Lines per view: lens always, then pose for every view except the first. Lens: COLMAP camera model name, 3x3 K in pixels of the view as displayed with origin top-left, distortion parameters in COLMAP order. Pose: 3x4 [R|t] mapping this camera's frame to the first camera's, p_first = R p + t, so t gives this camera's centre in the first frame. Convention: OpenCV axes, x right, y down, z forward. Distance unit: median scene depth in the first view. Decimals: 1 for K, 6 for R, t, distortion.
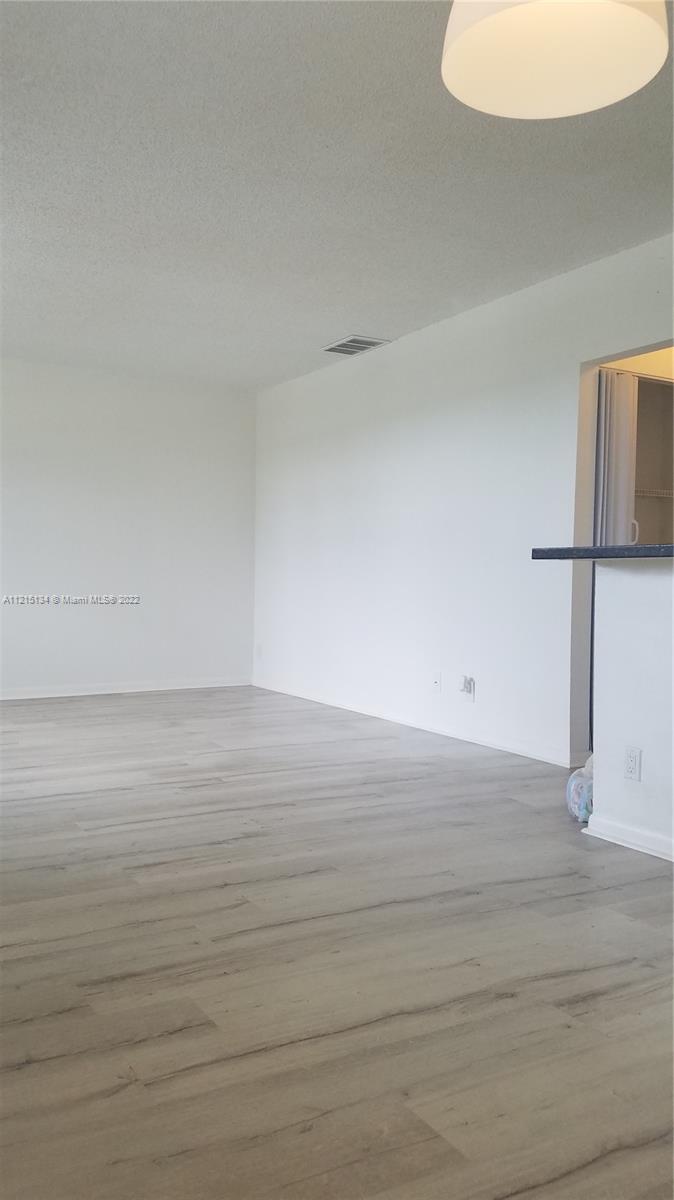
lens RADIAL K [[961.9, 0, 313.5], [0, 961.9, 599.3], [0, 0, 1]] dist [0.132579, -0.198657]
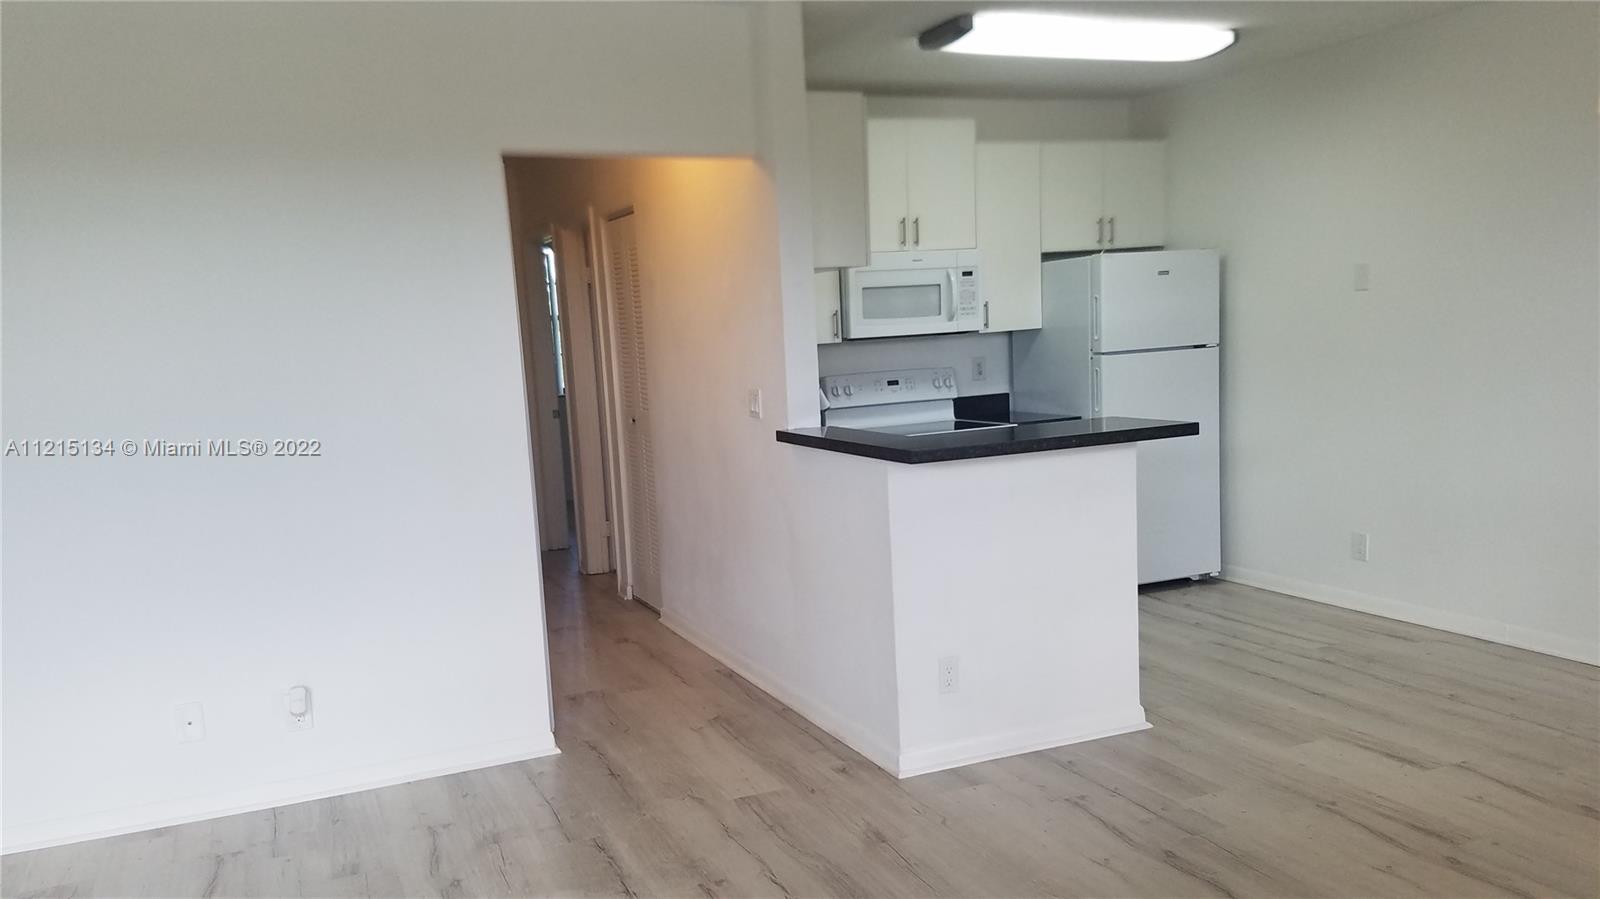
lens RADIAL K [[1206.7, 0, 777.0], [0, 1206.7, 487.6], [0, 0, 1]] dist [0.173523, -0.324407]
pose [[0.121252, -0.146576, 0.981740, -0.750550], [0.093099, 0.986357, 0.135767, -0.167322], [-0.988246, 0.074937, 0.133243, 0.973654]]
